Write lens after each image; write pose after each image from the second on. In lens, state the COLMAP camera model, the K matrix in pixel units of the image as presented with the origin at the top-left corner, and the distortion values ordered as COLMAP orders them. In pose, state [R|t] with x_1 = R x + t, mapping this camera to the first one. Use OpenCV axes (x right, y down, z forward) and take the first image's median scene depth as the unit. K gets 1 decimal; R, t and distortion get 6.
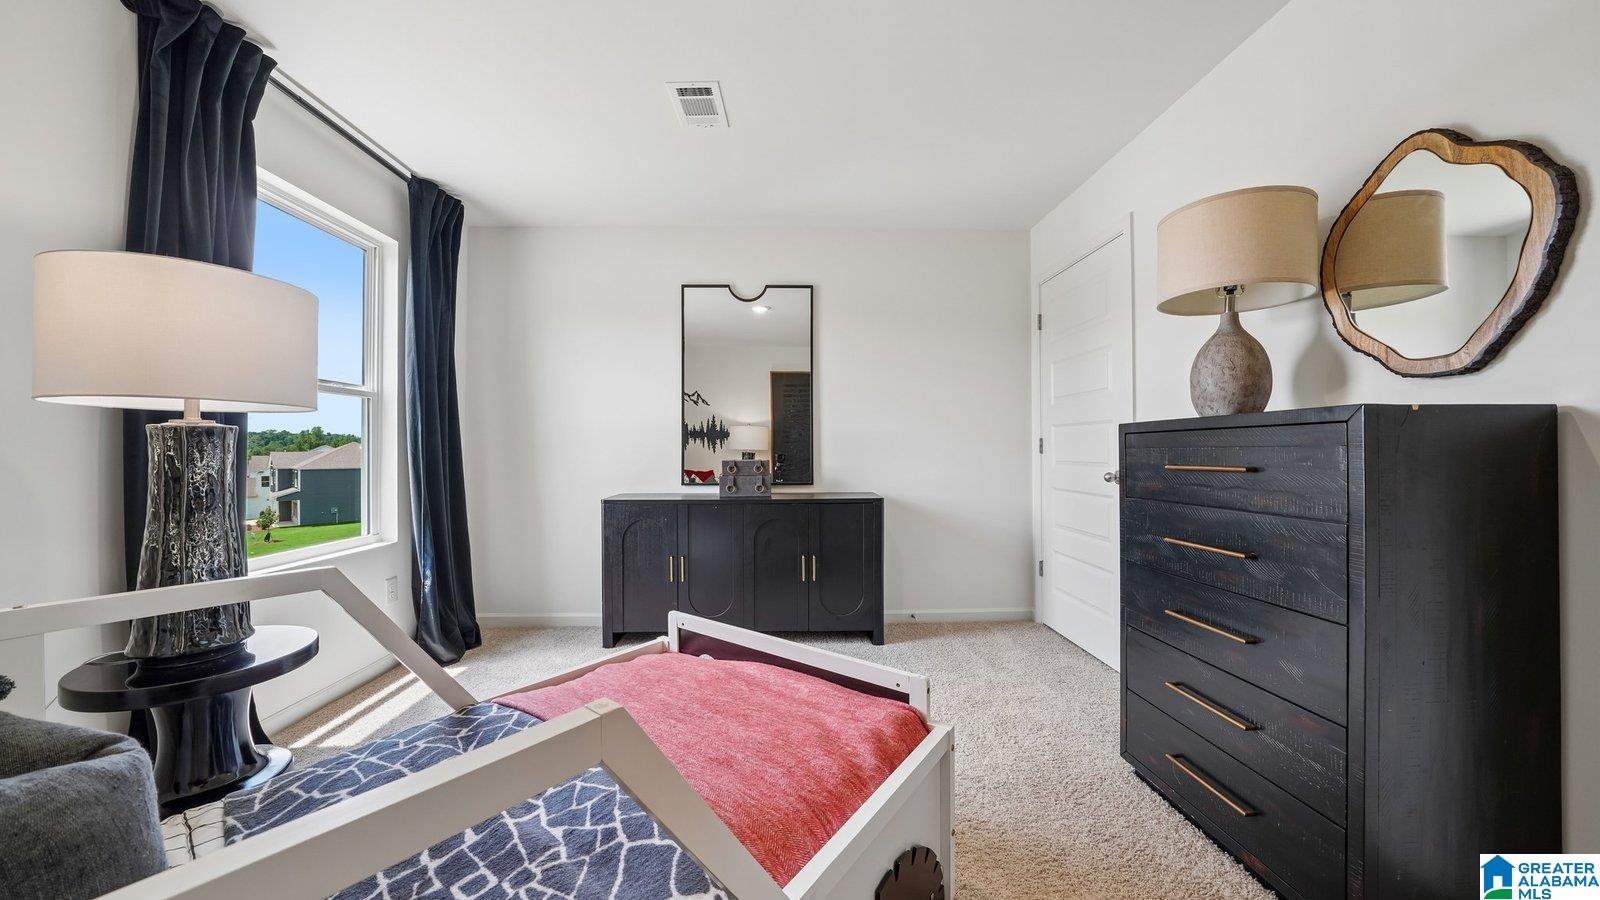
lens RADIAL K [[558.8, 0, 794.5], [0, 558.8, 448.1], [0, 0, 1]] dist [-0.011117, -0.000064]
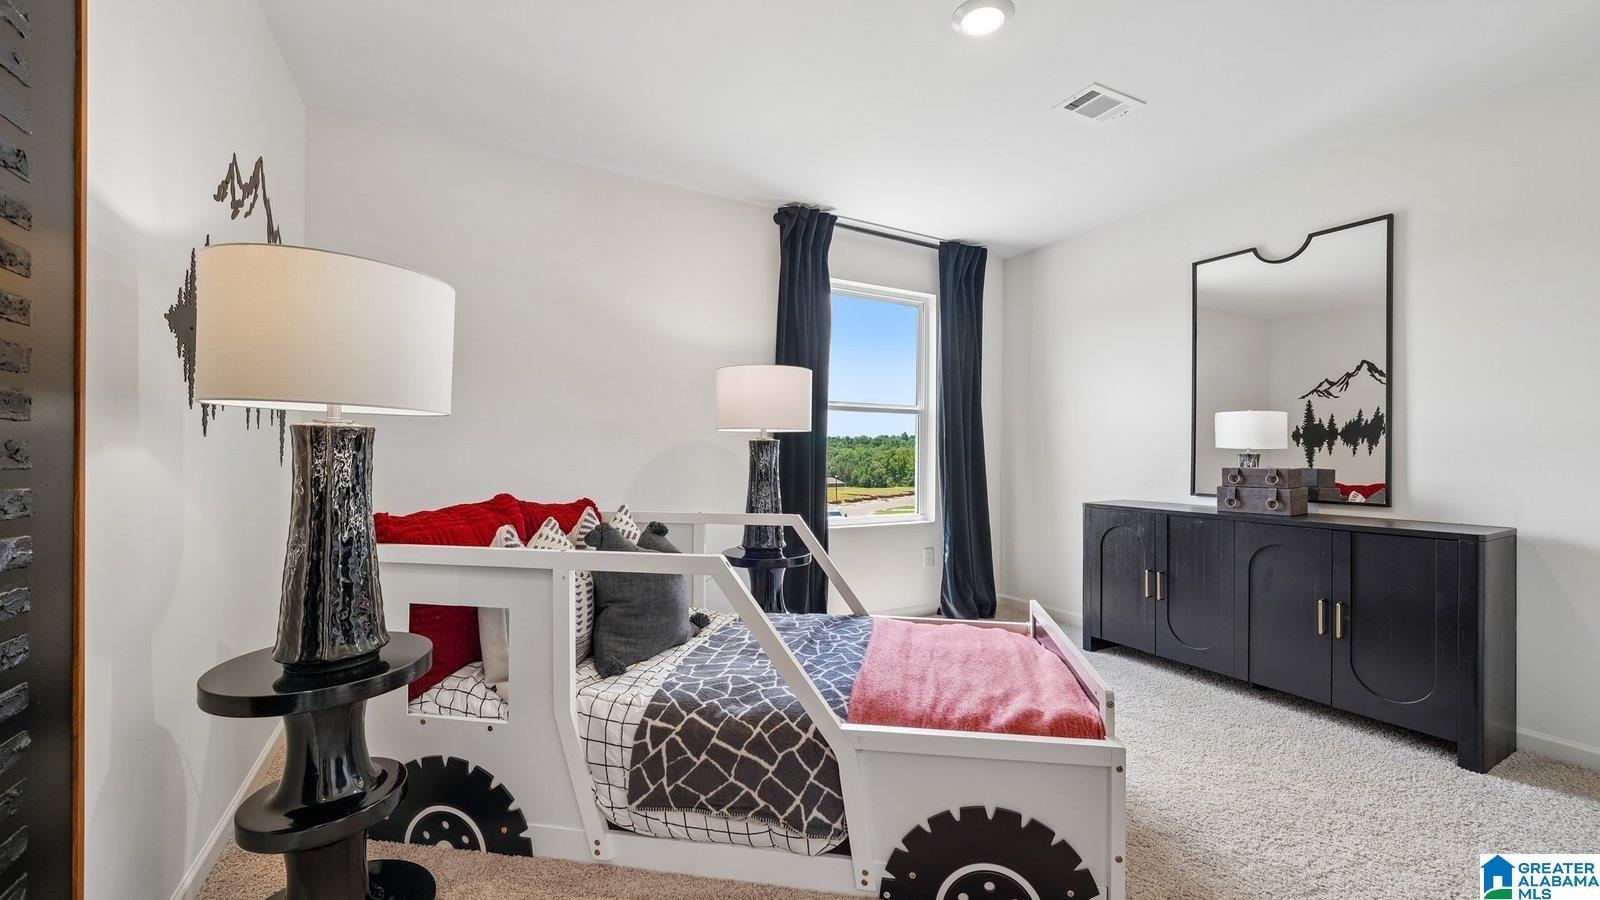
lens RADIAL K [[624.3, 0, 795.0], [0, 624.3, 449.6], [0, 0, 1]] dist [-0.003495, 0.000116]
pose [[0.476946, 0.001853, -0.878930, 0.394802], [-0.004284, 0.999991, -0.000216, -0.001440], [0.878922, 0.003868, 0.476950, 0.001089]]
